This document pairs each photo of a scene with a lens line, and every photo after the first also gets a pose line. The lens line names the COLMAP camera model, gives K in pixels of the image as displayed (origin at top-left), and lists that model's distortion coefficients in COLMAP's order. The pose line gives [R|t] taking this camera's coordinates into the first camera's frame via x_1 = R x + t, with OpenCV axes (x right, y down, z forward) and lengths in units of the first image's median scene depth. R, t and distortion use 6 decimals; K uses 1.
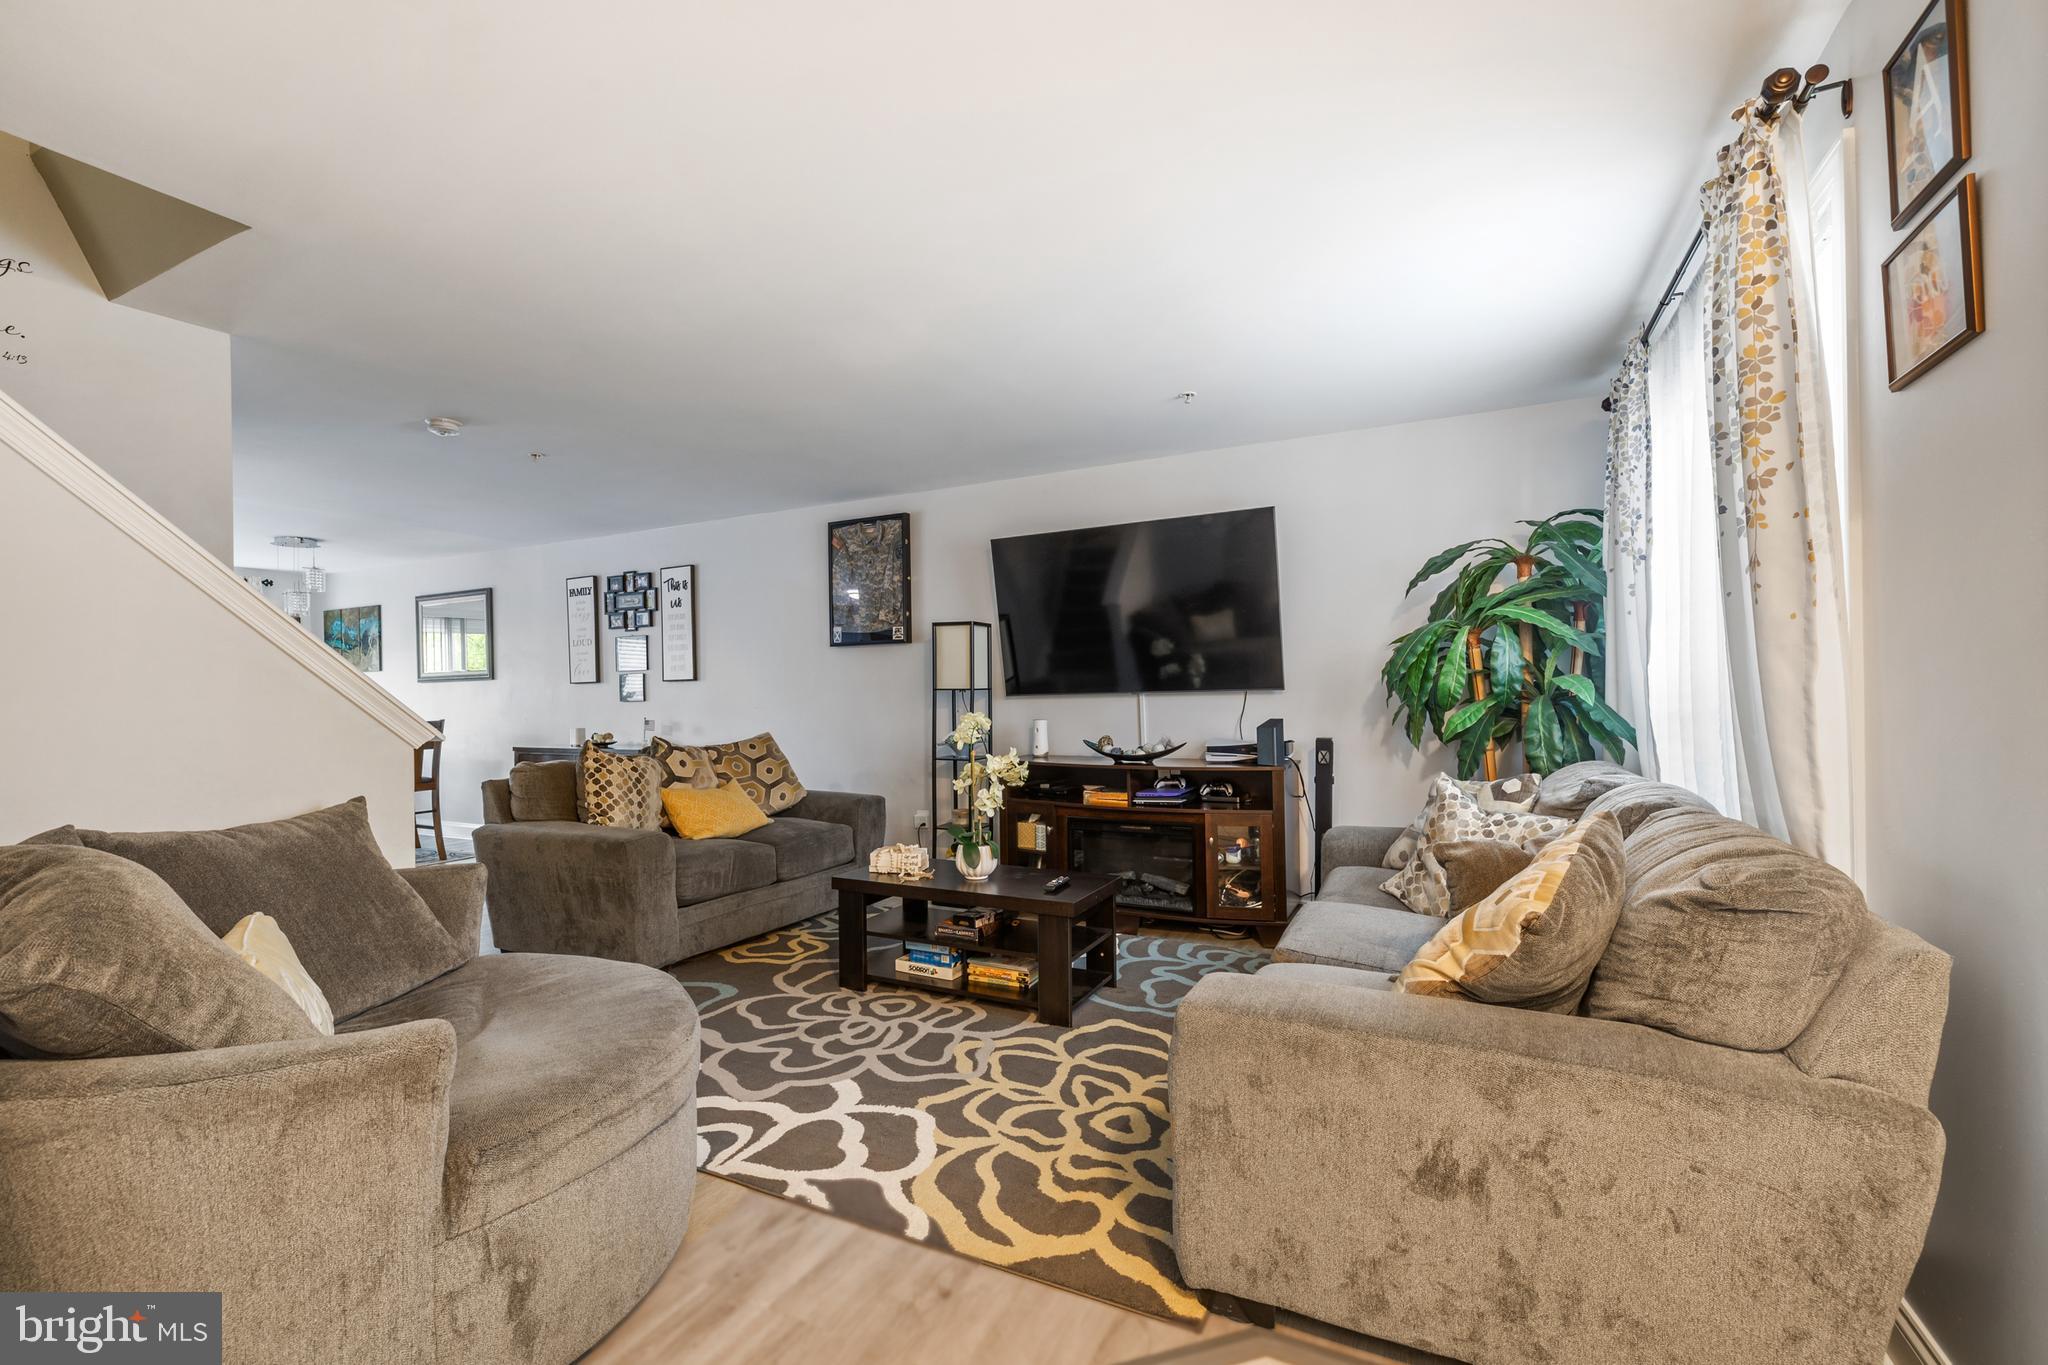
lens RADIAL K [[871.0, 0, 1021.2], [0, 871.0, 692.0], [0, 0, 1]] dist [0.001942, -0.000442]
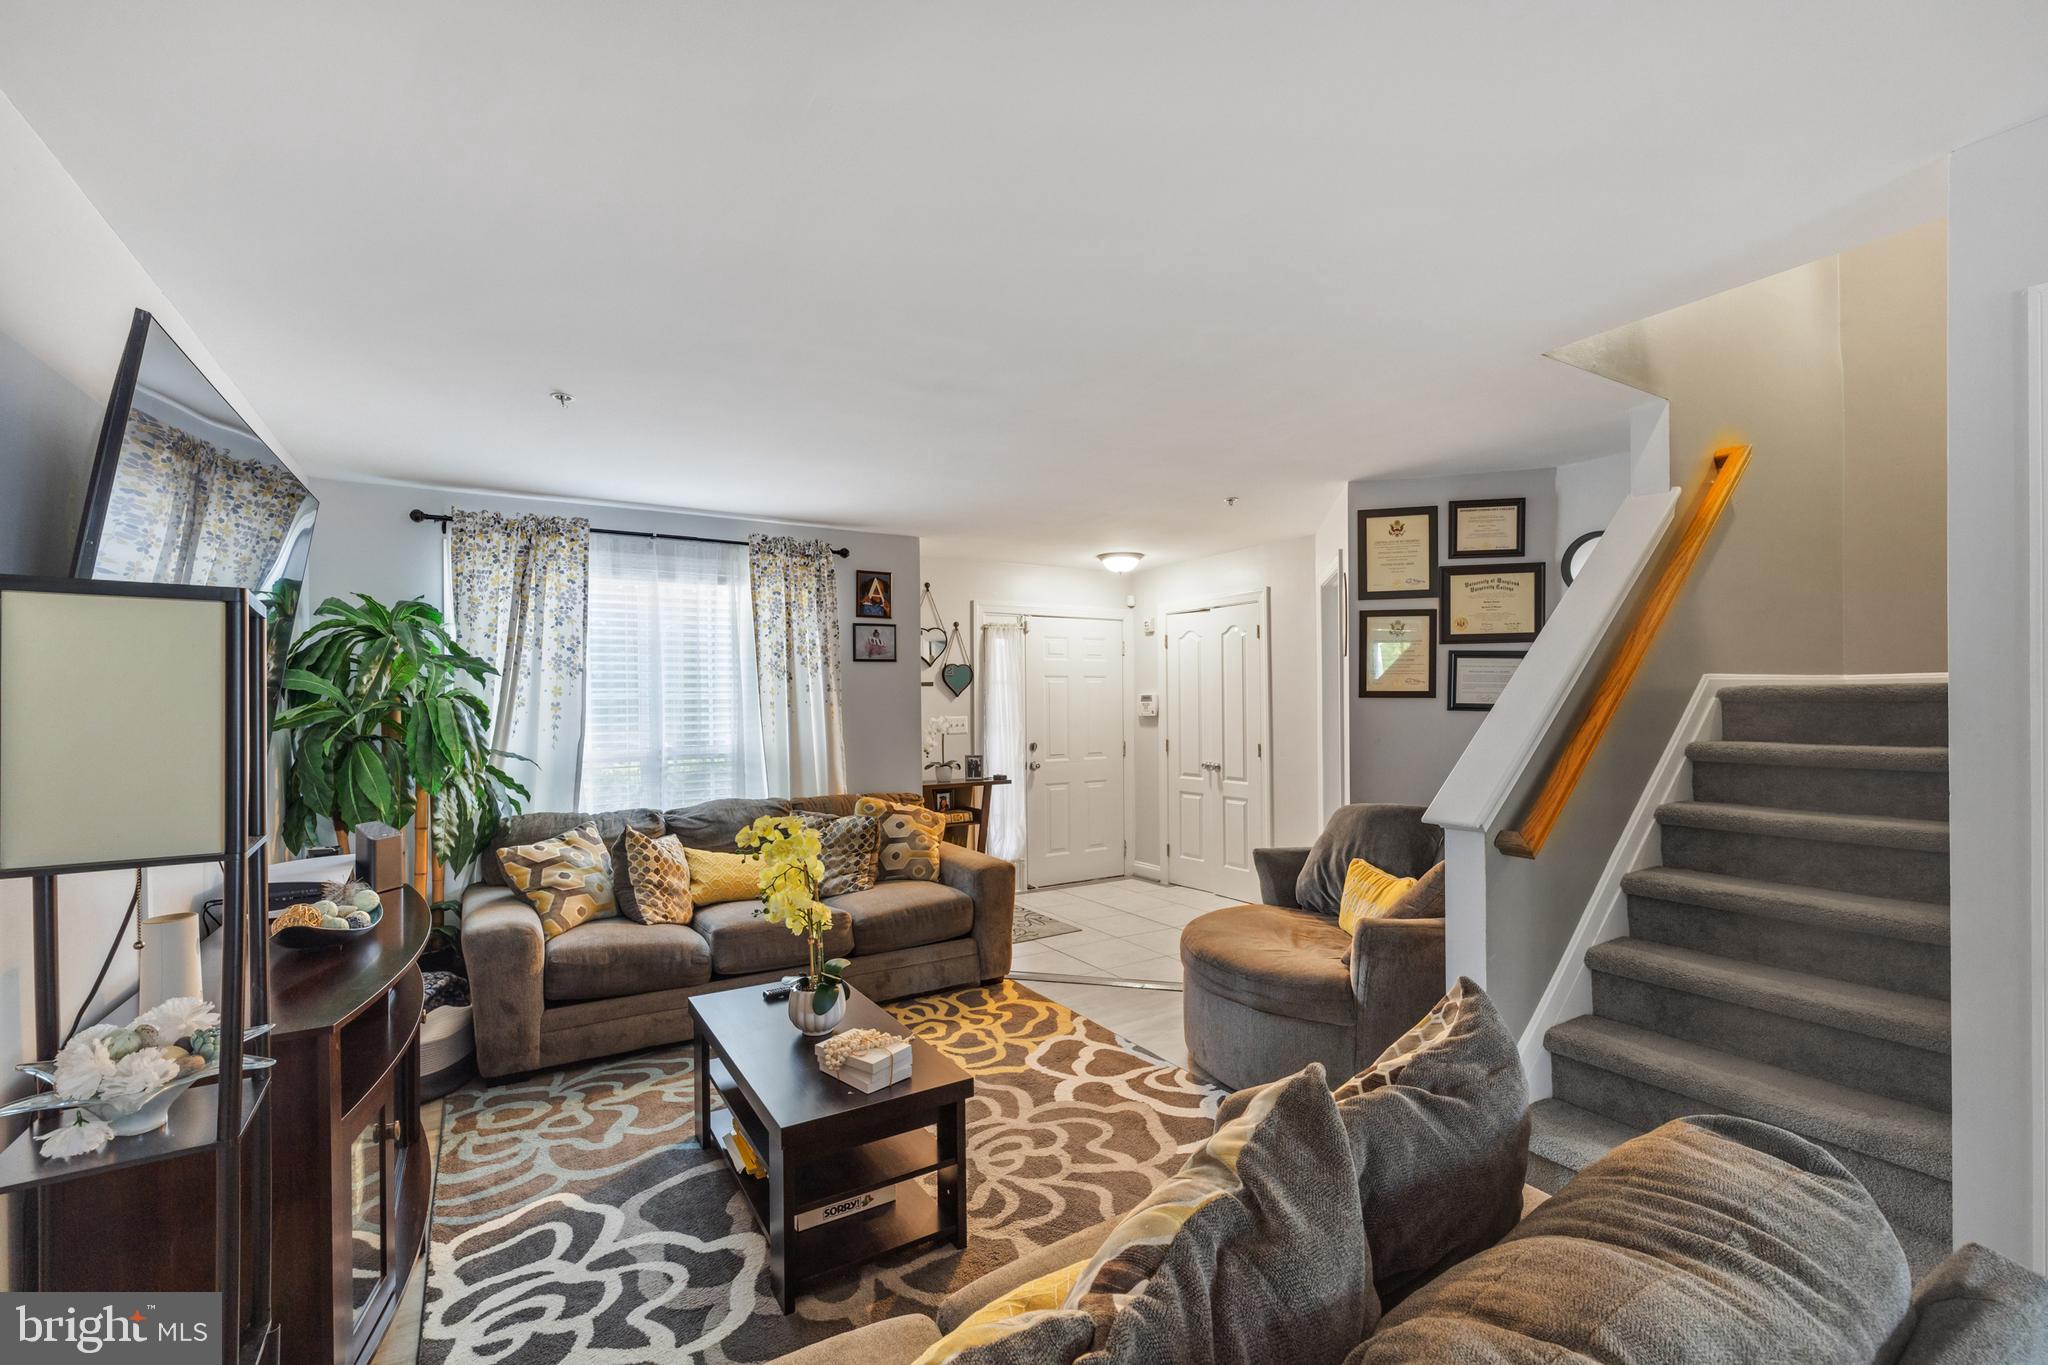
lens RADIAL K [[871.0, 0, 1021.0], [0, 871.0, 695.4], [0, 0, 1]] dist [0.001942, -0.000442]
pose [[-0.850810, 0.023795, 0.524934, -0.689883], [0.017136, 0.999699, -0.017543, -0.065430], [-0.525193, -0.005930, -0.850962, 1.786707]]
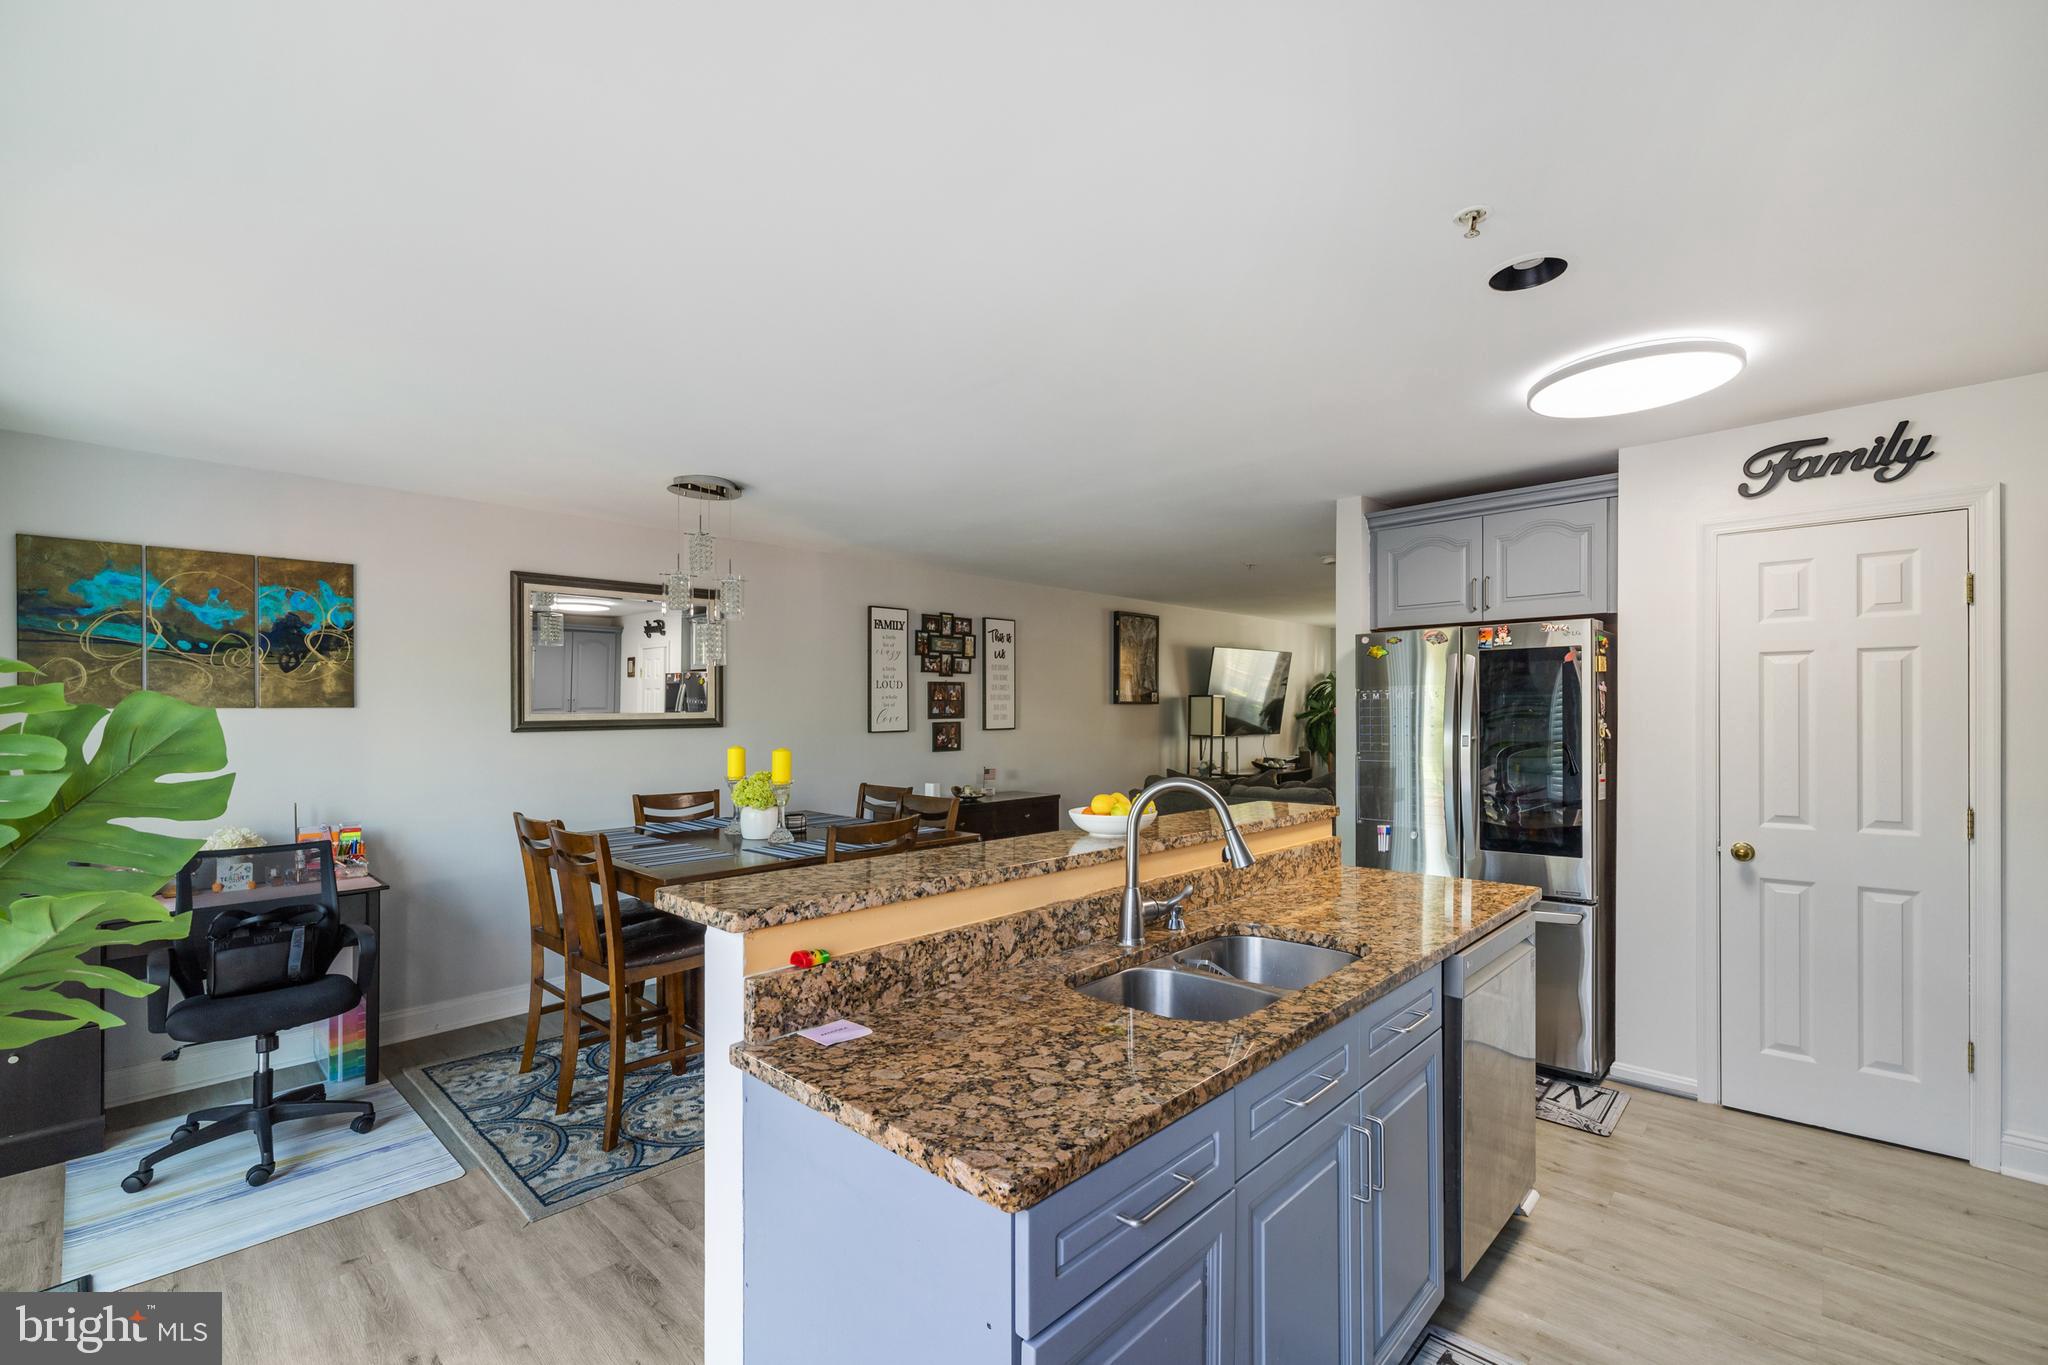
lens RADIAL K [[871.0, 0, 1028.4], [0, 871.0, 708.6], [0, 0, 1]] dist [0.001942, -0.000442]
pose [[0.281924, 0.014818, 0.959322, -2.893743], [-0.003676, 0.999890, -0.014365, -0.047282], [-0.959430, 0.000524, 0.281948, 1.413299]]
